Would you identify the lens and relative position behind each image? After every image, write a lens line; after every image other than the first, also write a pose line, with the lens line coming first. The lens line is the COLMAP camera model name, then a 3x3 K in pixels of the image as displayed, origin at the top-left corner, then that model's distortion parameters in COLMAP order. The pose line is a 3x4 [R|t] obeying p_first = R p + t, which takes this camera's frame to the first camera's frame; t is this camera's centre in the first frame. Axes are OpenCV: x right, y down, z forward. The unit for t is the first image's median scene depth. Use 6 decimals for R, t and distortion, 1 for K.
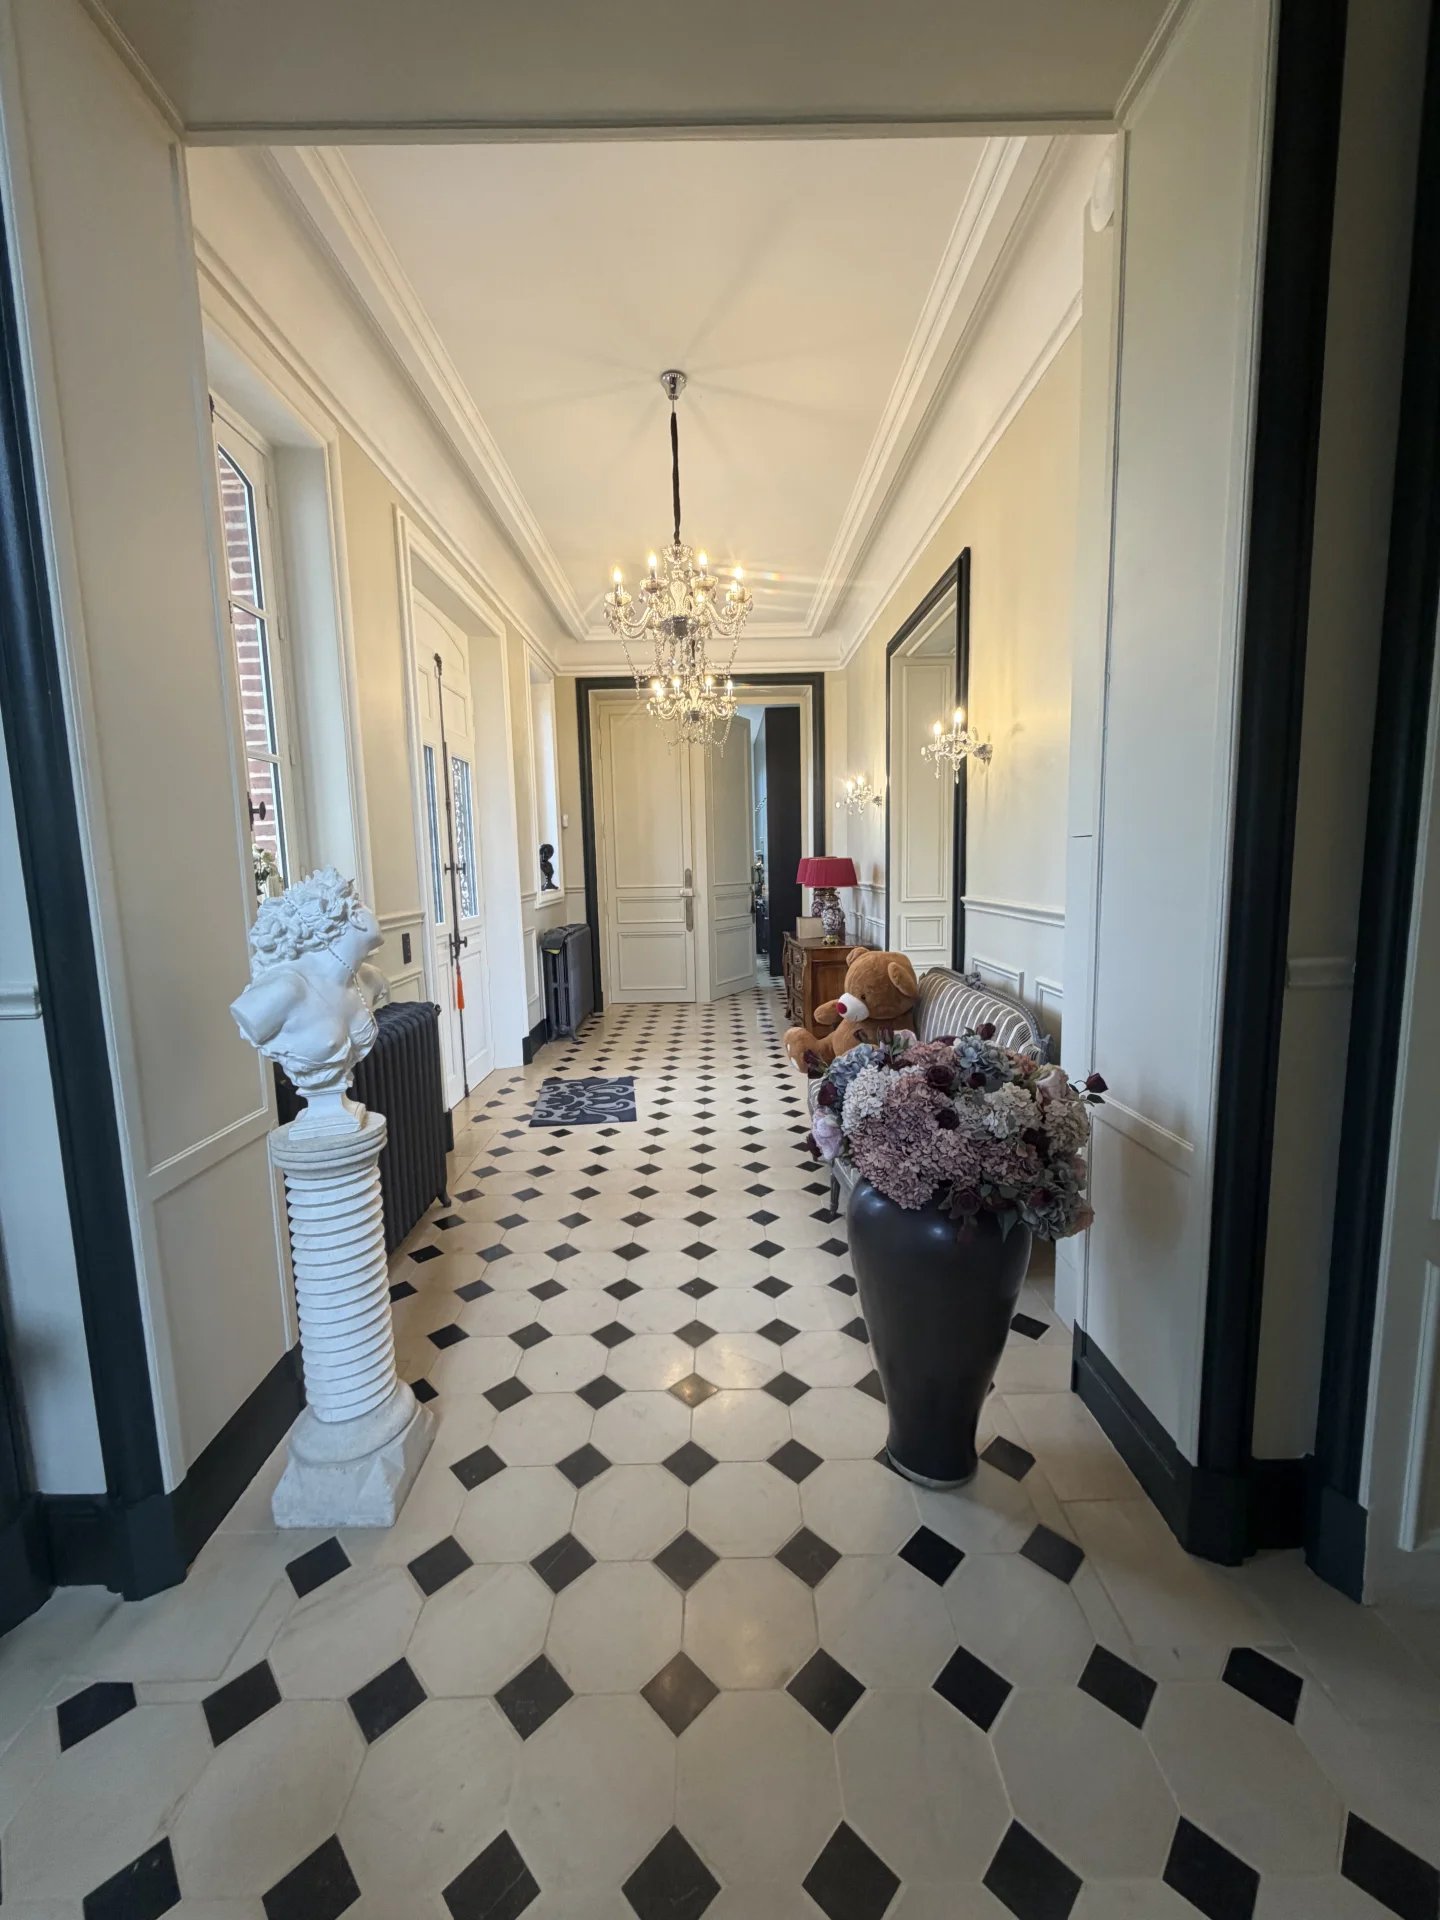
lens RADIAL K [[759.3, 0, 720.0], [0, 759.3, 960.0], [0, 0, 1]] dist [-0.001343, -0.000097]
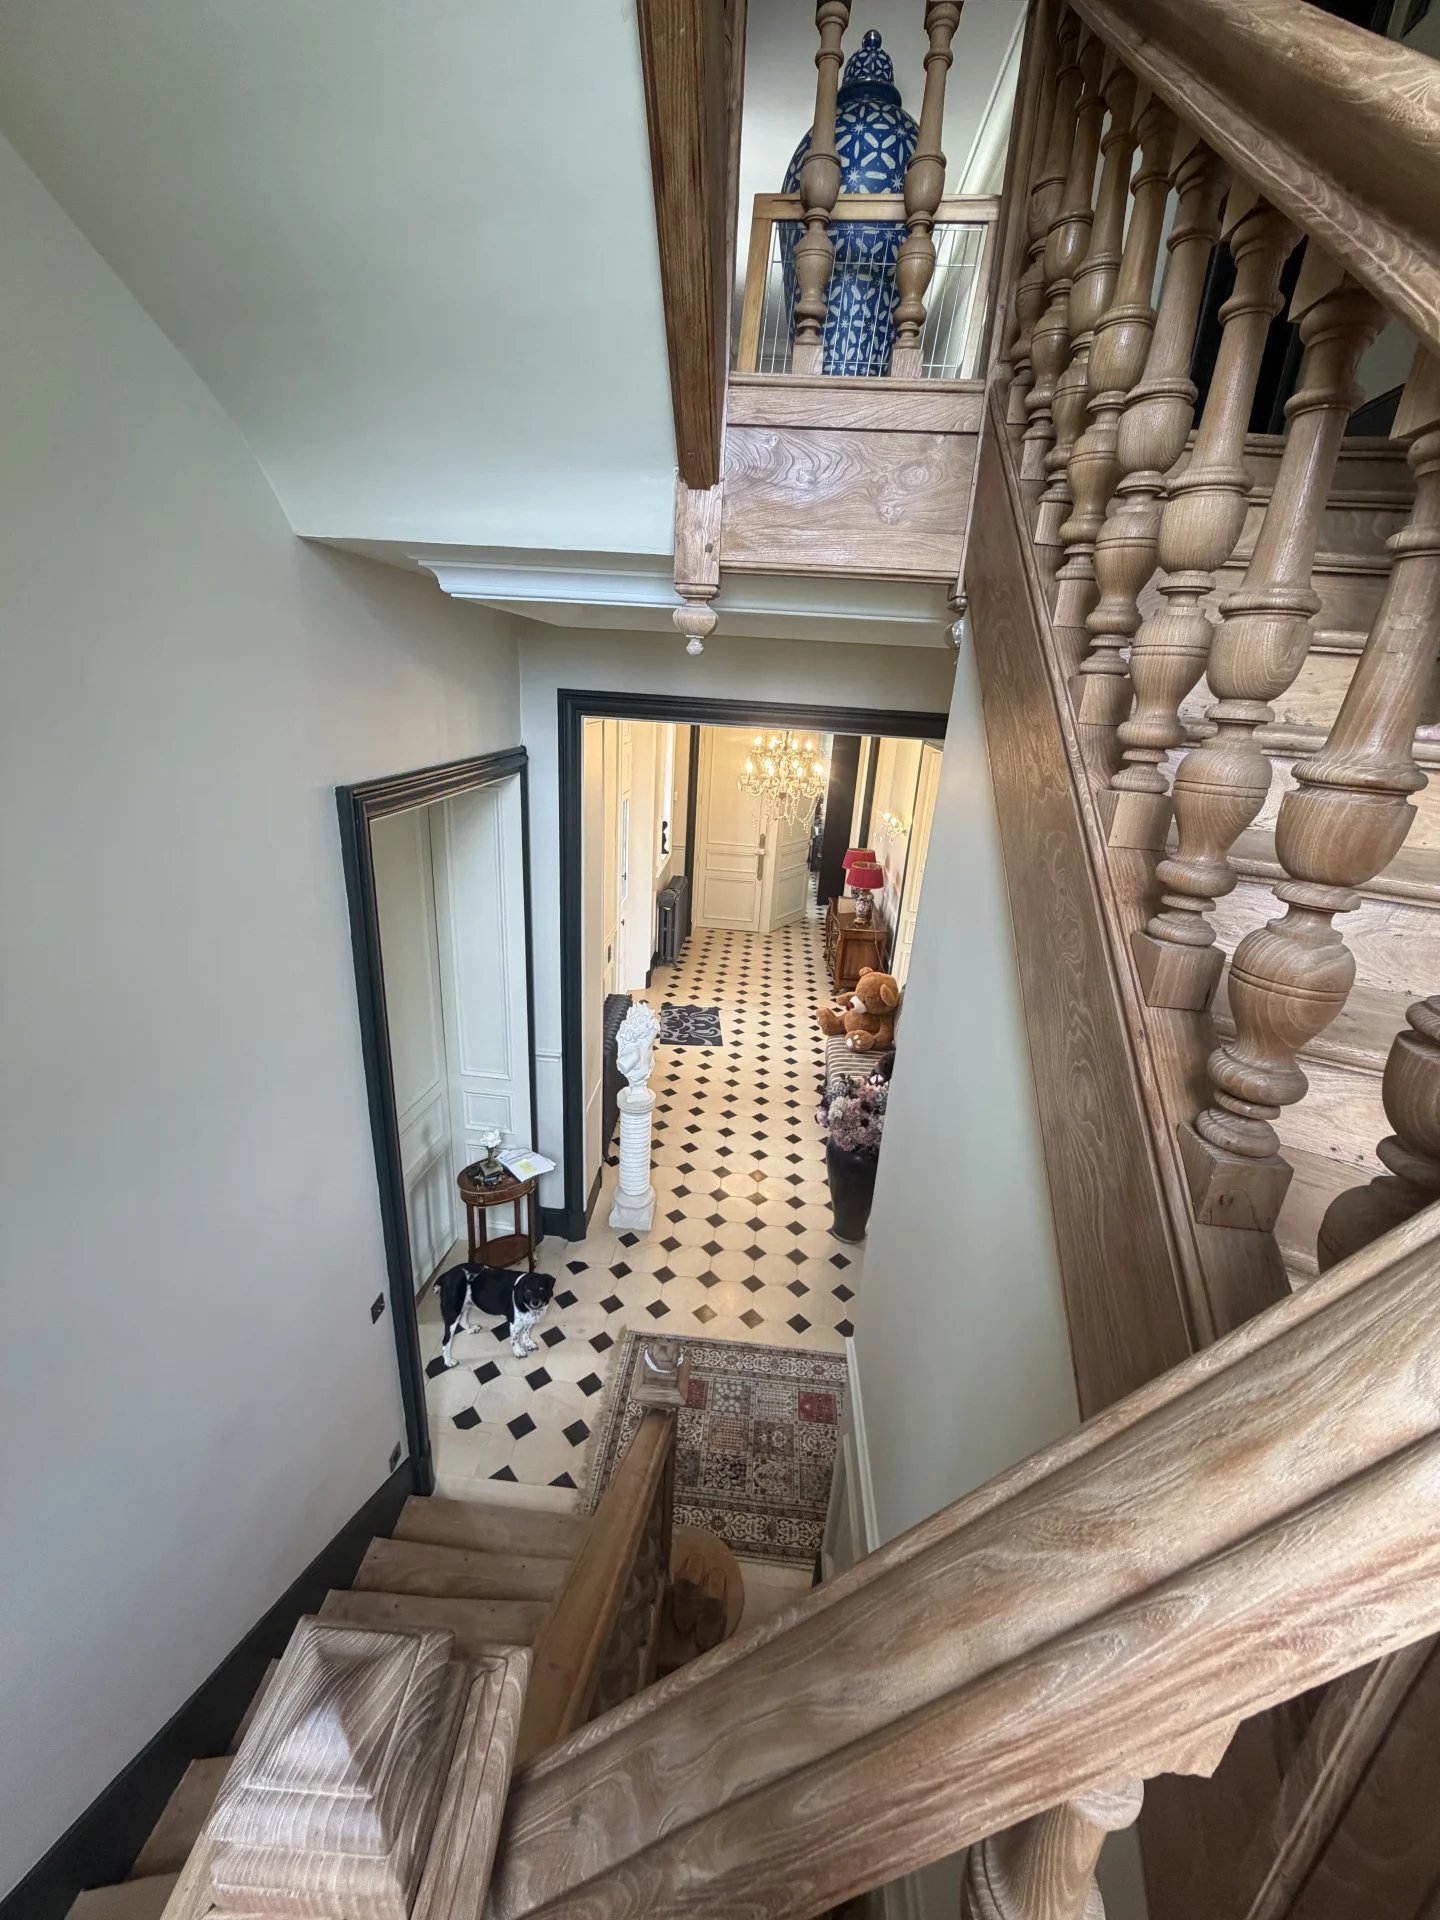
lens RADIAL K [[759.3, 0, 720.0], [0, 759.3, 960.0], [0, 0, 1]] dist [-0.001343, -0.000097]
pose [[0.993717, 0.101748, -0.046625, -0.054800], [-0.089040, 0.971095, 0.221464, -0.325379], [0.067810, -0.215921, 0.974053, -0.559883]]
